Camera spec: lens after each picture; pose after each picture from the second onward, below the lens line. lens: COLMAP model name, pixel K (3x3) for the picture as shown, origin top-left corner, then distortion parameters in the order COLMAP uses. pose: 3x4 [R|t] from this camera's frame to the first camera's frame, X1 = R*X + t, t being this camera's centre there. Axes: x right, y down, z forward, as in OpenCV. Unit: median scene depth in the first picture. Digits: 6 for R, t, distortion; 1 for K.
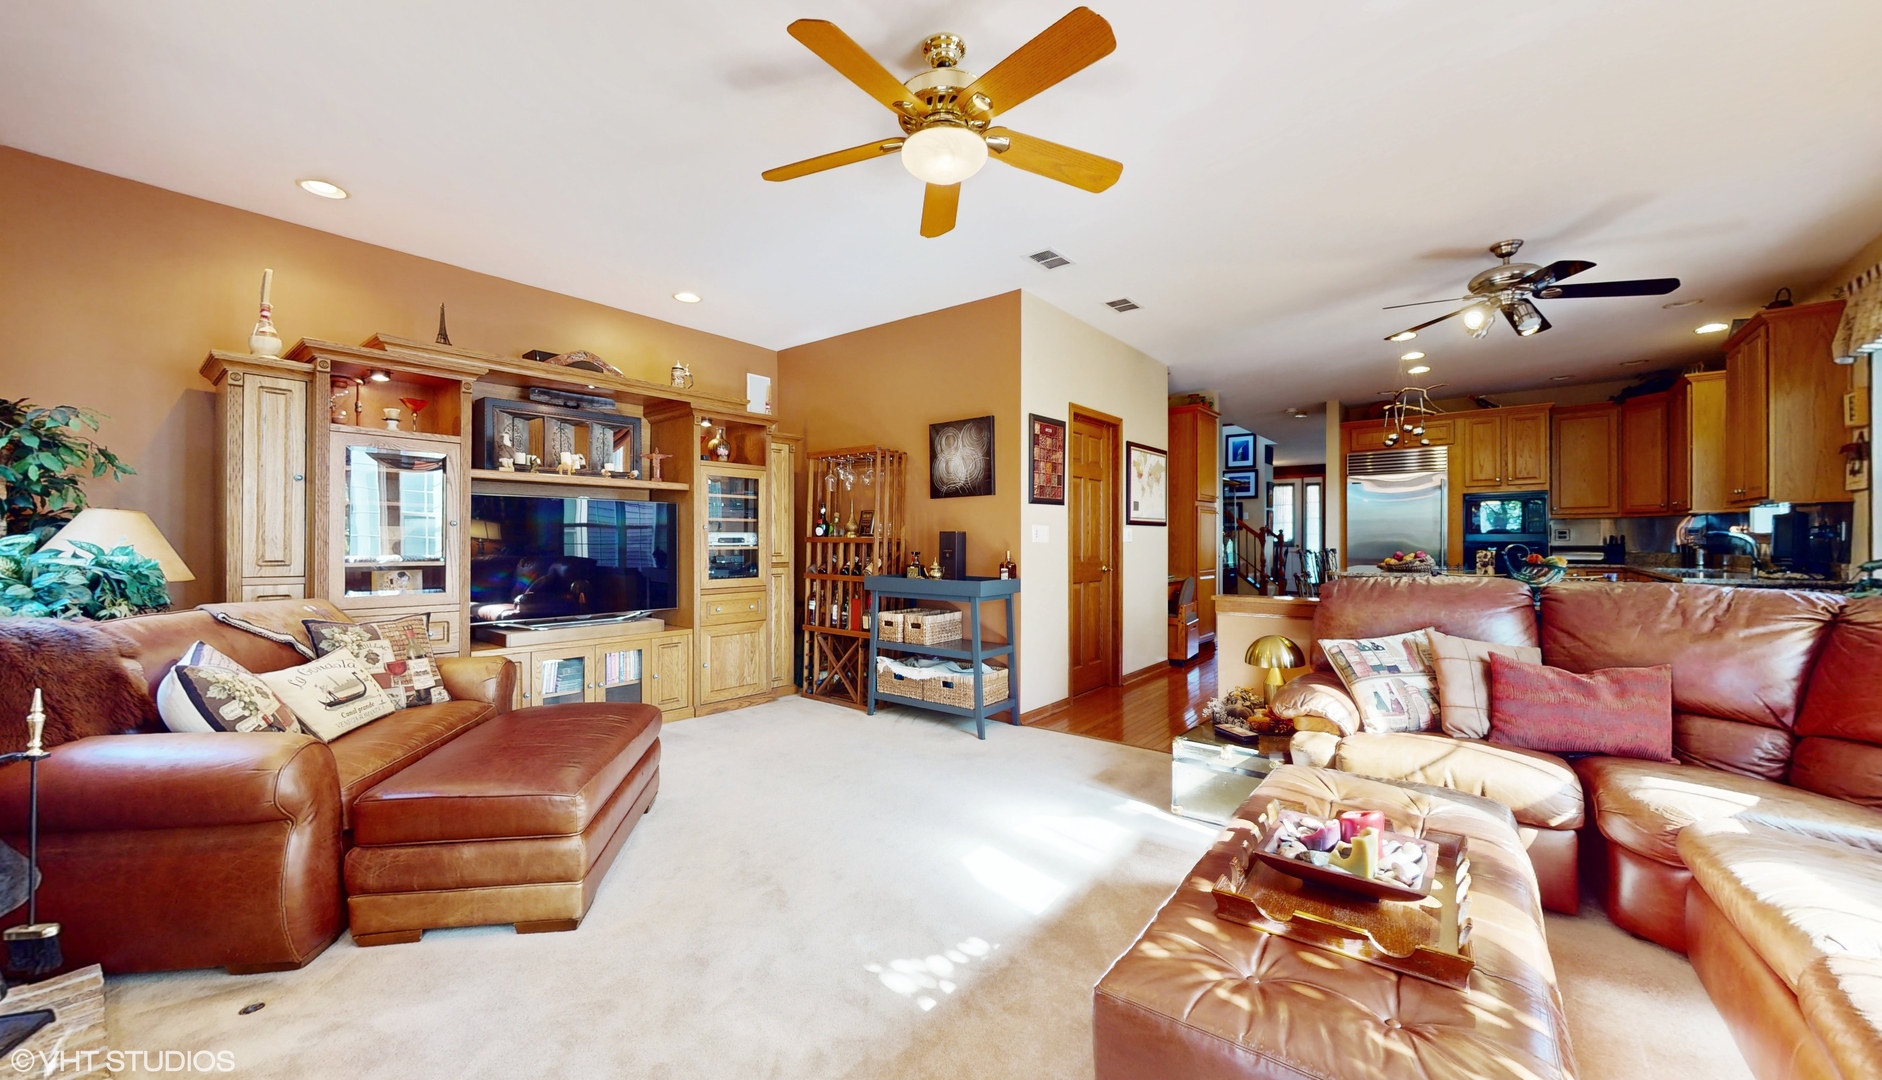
lens RADIAL K [[699.2, 0, 931.9], [0, 699.2, 540.0], [0, 0, 1]] dist [-0.008416, -0.000195]
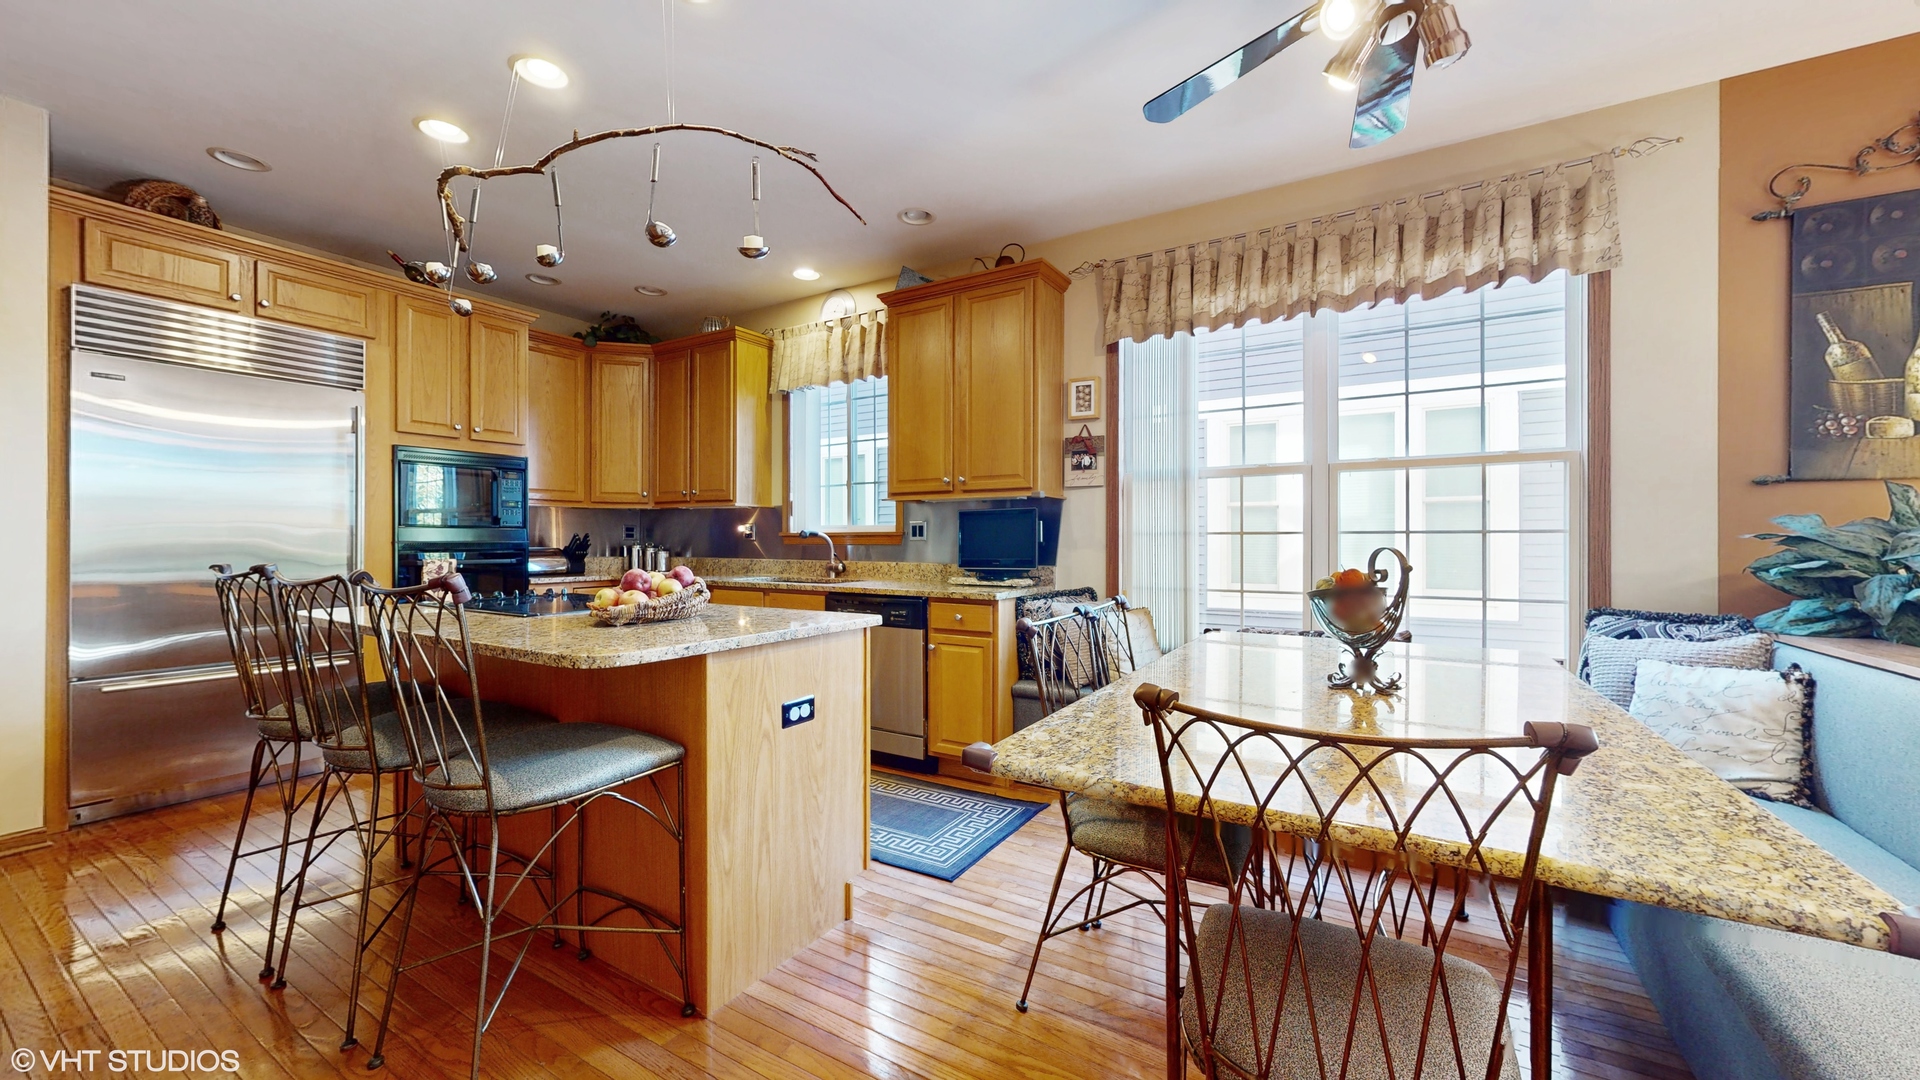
lens RADIAL K [[708.1, 0, 962.3], [0, 708.1, 537.6], [0, 0, 1]] dist [0.001267, 0.000046]
pose [[-0.129362, 0.001577, 0.991596, 0.354310], [-0.001037, 0.999998, -0.001726, -0.001208], [-0.991597, -0.001252, -0.129360, 1.109761]]
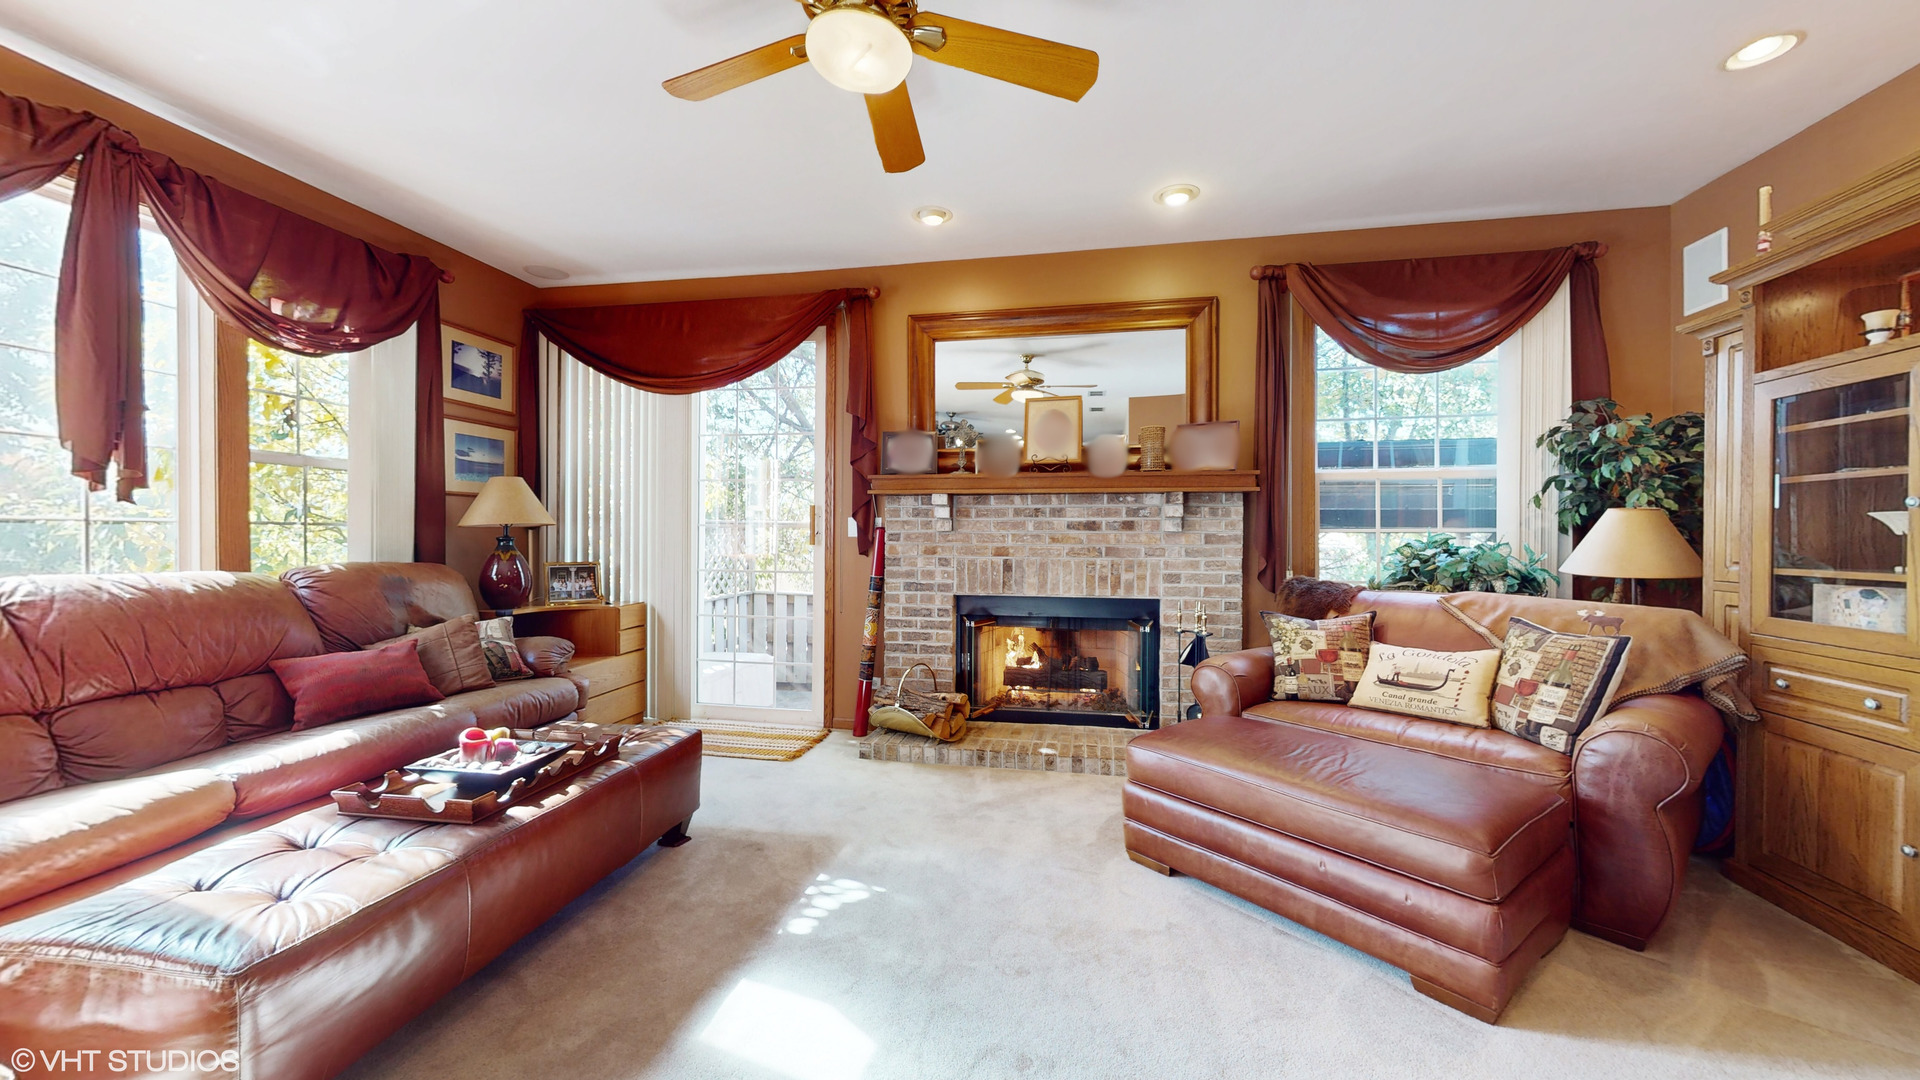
lens RADIAL K [[708.1, 0, 960.6], [0, 708.1, 542.1], [0, 0, 1]] dist [0.001267, 0.000046]
pose [[-0.888864, -0.002979, -0.458161, 0.143798], [-0.002586, 0.999996, -0.001484, 0.006196], [0.458164, -0.000134, -0.888868, 0.876405]]
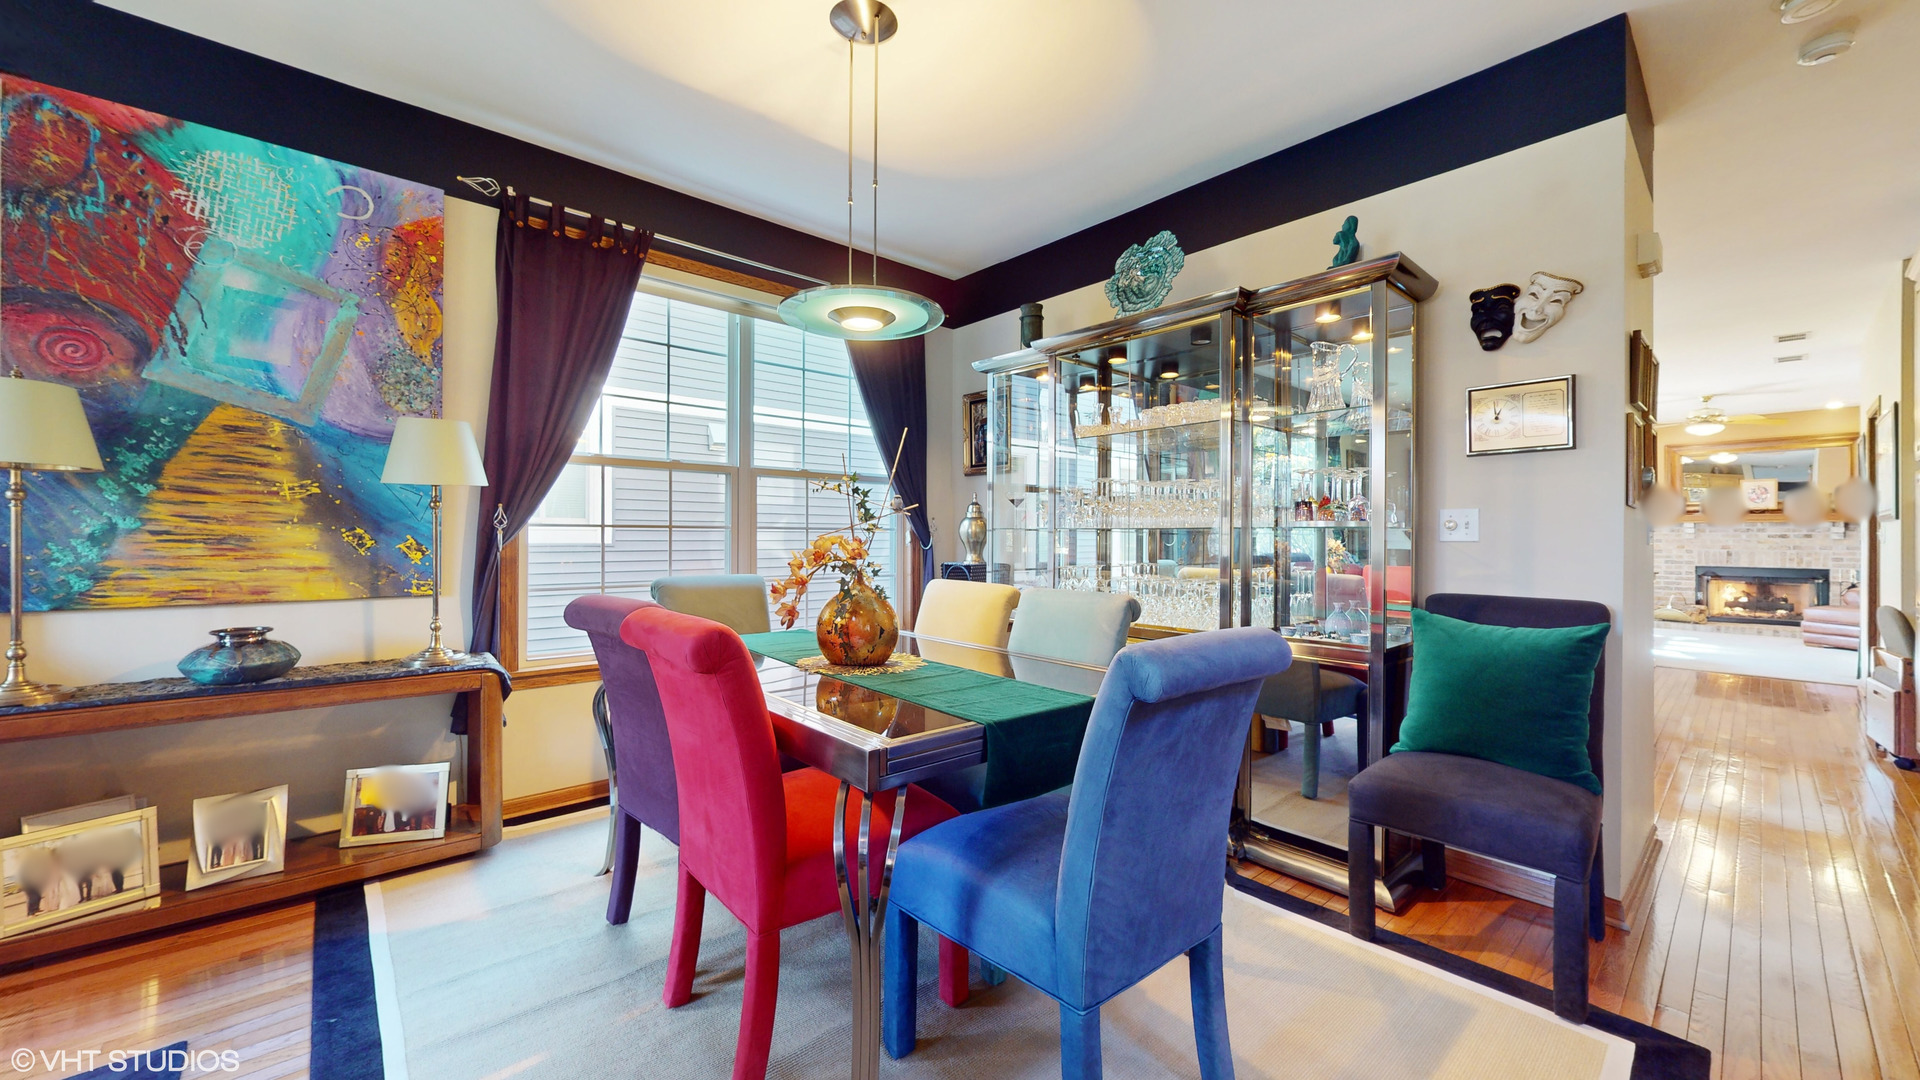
lens RADIAL K [[708.1, 0, 963.1], [0, 708.1, 535.9], [0, 0, 1]] dist [0.001267, 0.000046]
pose [[-0.981001, -0.006614, 0.193891, 1.425152], [-0.007329, 0.999969, -0.002968, 0.006401], [-0.193865, -0.004333, -0.981019, 2.512310]]
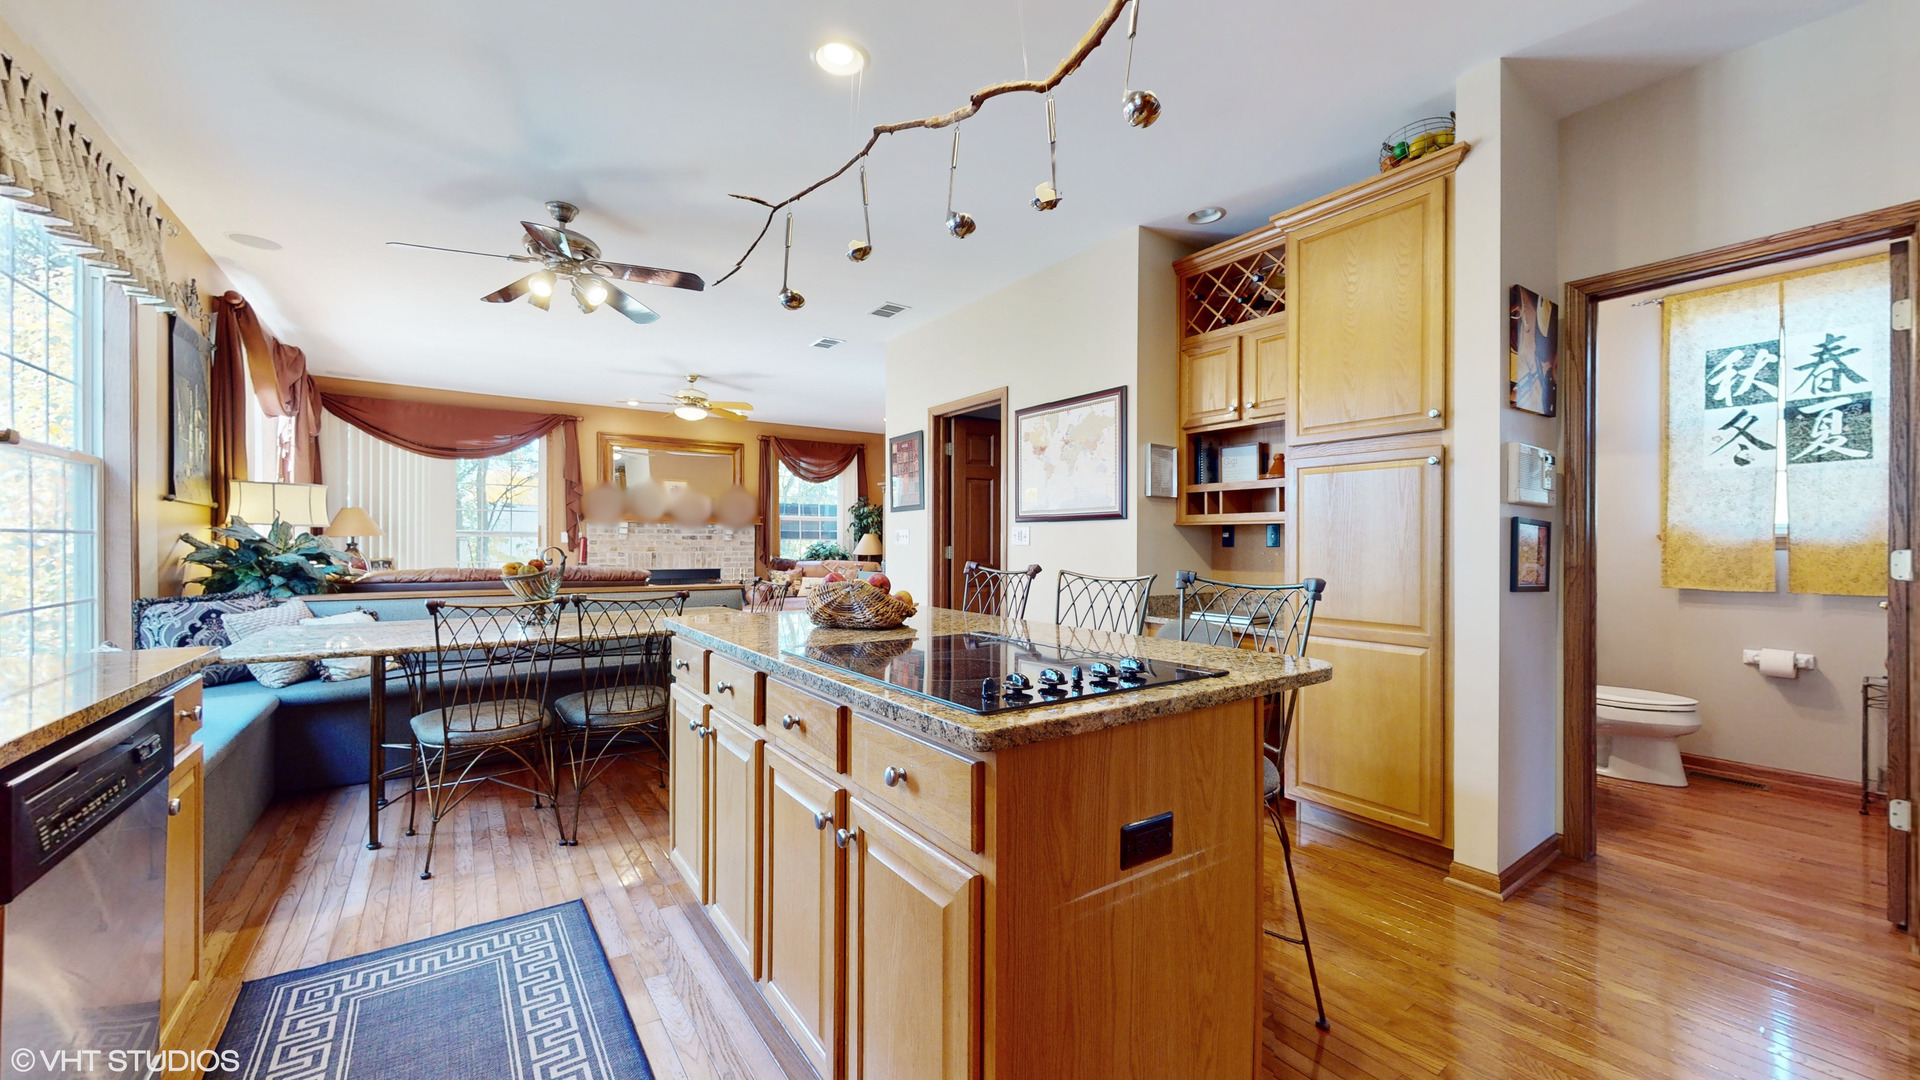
lens RADIAL K [[708.1, 0, 970.0], [0, 708.1, 541.4], [0, 0, 1]] dist [0.001267, 0.000046]
pose [[-0.270816, -0.000313, -0.962631, 1.268983], [-0.000371, 1.000000, -0.000221, -0.003506], [0.962631, 0.000297, -0.270816, 1.446910]]
